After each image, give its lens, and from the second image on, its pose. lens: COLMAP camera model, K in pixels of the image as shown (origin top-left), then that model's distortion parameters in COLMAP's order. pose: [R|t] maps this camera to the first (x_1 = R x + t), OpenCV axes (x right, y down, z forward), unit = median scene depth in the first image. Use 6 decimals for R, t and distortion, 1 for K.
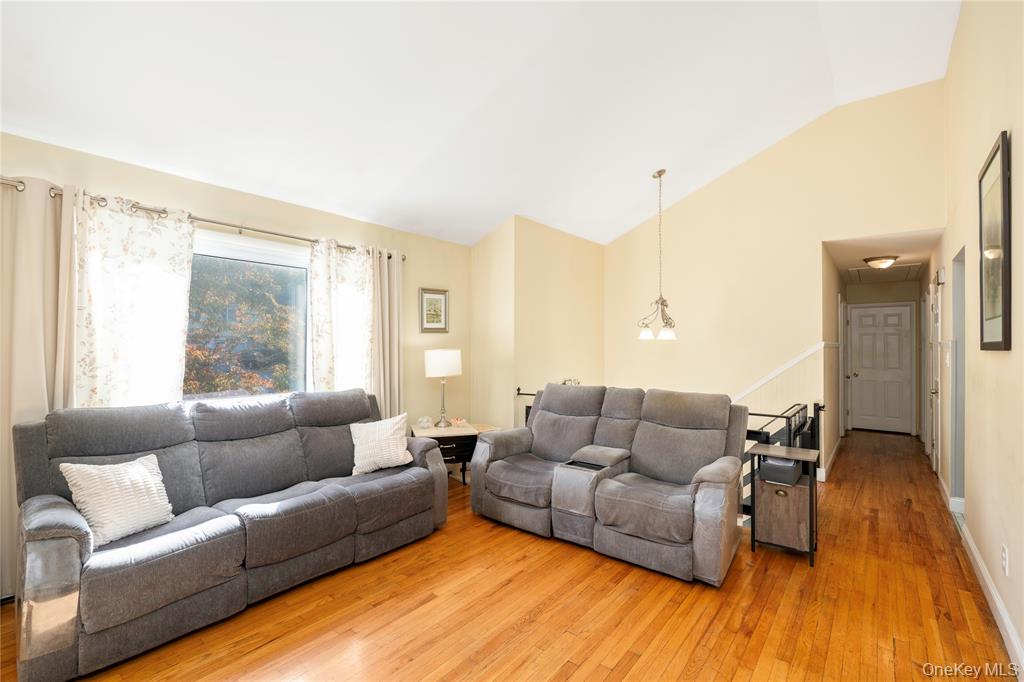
lens RADIAL K [[456.3, 0, 515.2], [0, 456.3, 333.5], [0, 0, 1]] dist [0.004428, 0.000261]
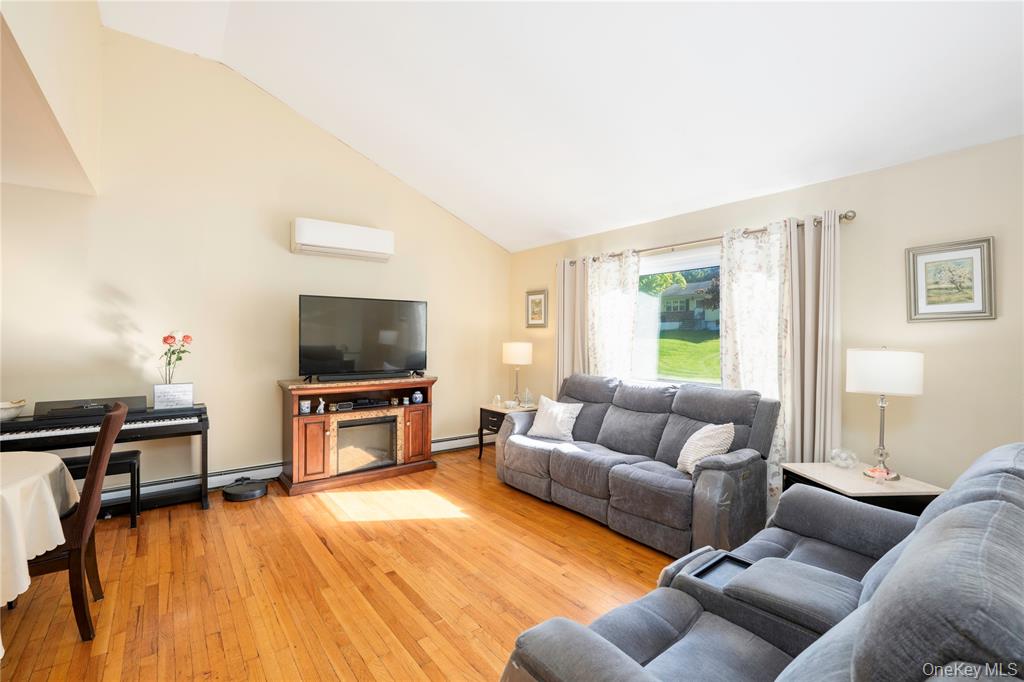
lens RADIAL K [[456.3, 0, 515.5], [0, 456.3, 346.4], [0, 0, 1]] dist [0.004428, 0.000261]
pose [[-0.222430, 0.003989, -0.974940, 0.695336], [0.012998, 0.999915, 0.001125, 0.031188], [0.974862, -0.012422, -0.222463, 0.858833]]
